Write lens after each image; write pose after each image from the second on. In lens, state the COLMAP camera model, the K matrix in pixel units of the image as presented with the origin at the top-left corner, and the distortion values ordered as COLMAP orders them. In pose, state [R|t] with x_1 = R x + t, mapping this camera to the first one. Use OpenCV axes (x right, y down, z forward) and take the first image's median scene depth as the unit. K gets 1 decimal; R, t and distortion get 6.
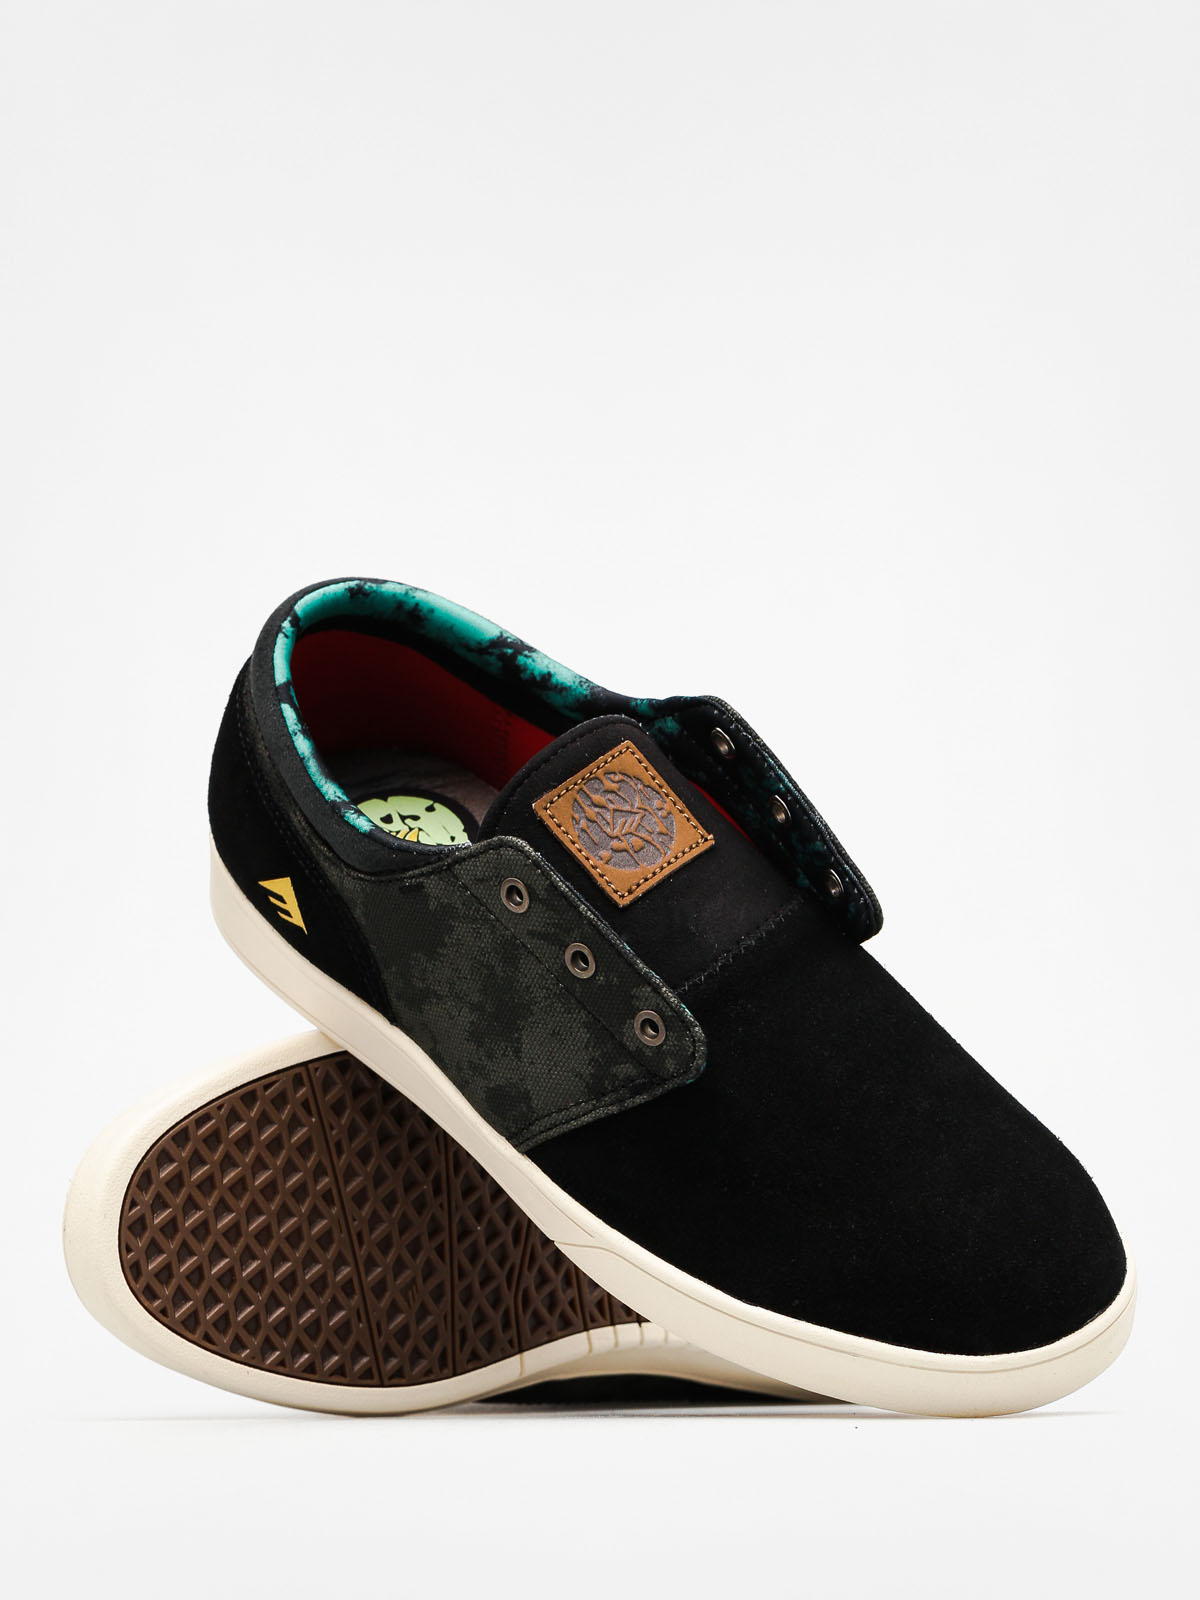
lens RADIAL K [[7670.0, 0, 600.0], [0, 7670.0, 800.0], [0, 0, 1]] dist [0.195786, 5.587701]
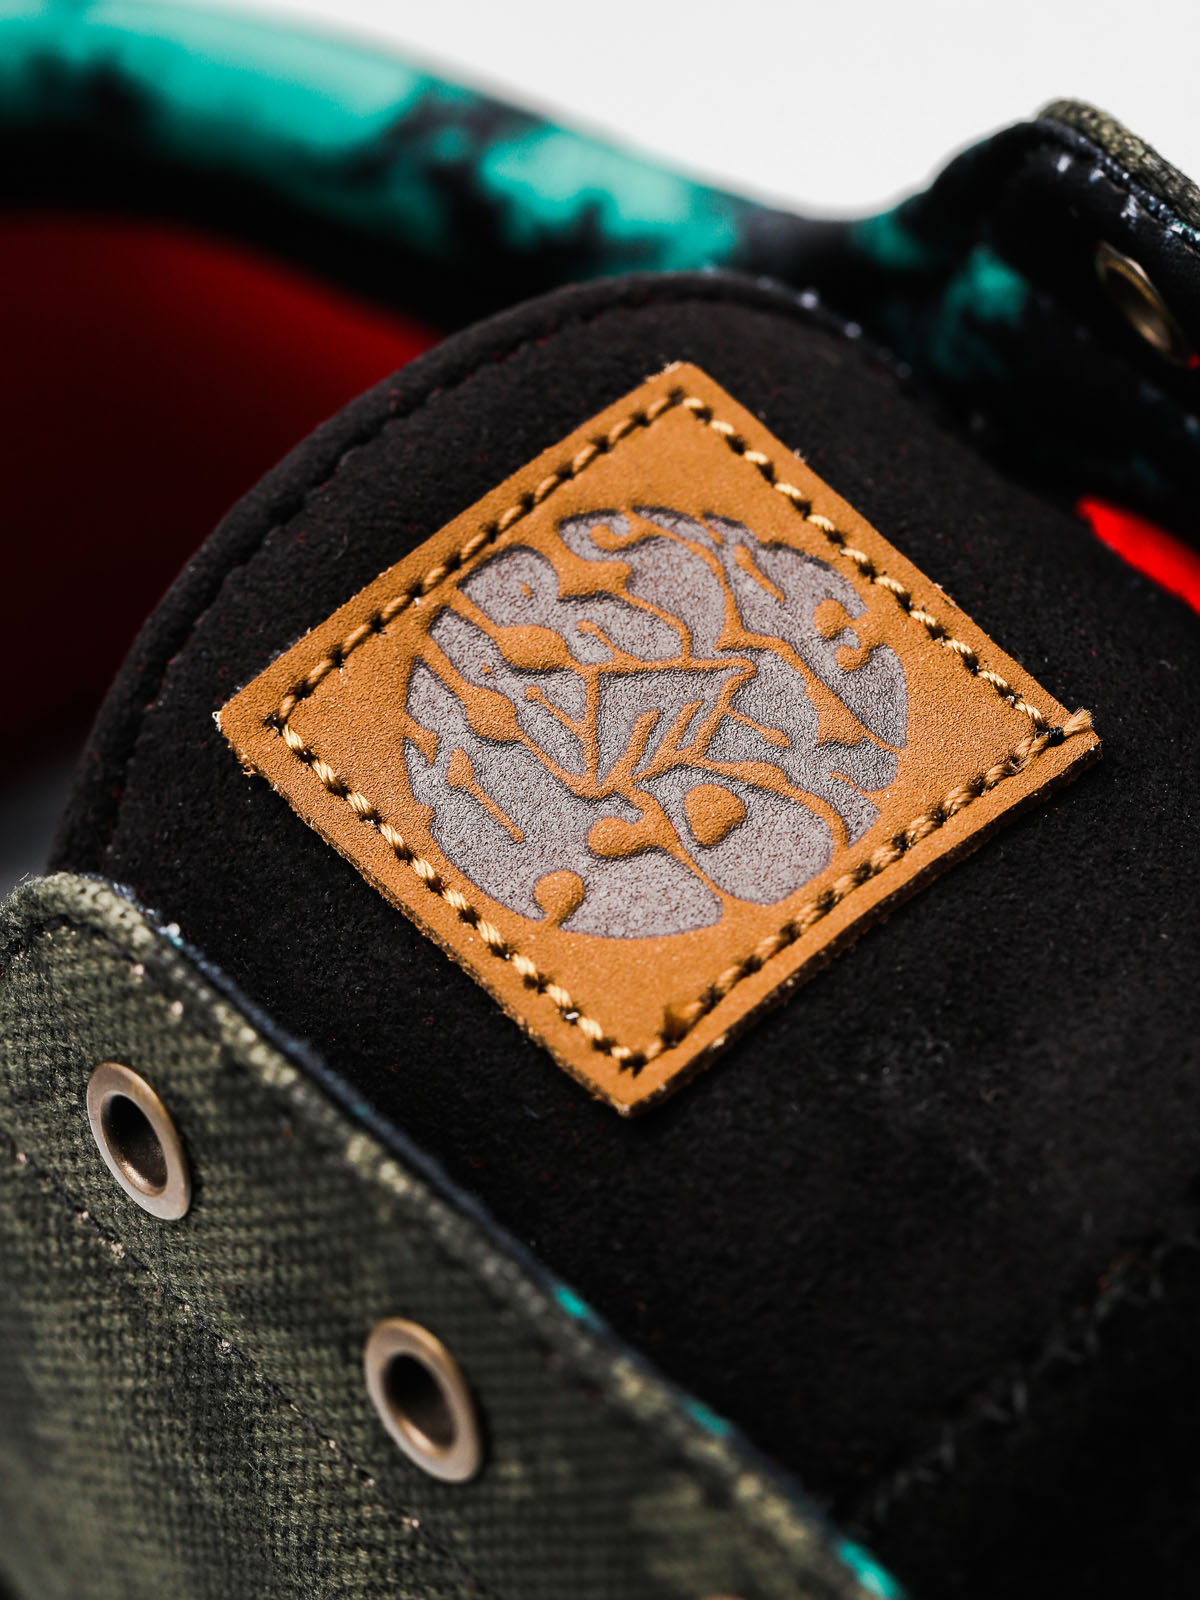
lens RADIAL K [[7670.0, 0, 600.0], [0, 7670.0, 800.0], [0, 0, 1]] dist [0.195786, 5.587701]
pose [[0.928865, -0.175013, -0.326465, 0.072279], [0.159883, 0.984445, -0.072841, 0.020623], [0.334135, 0.015463, 0.942398, 0.795270]]
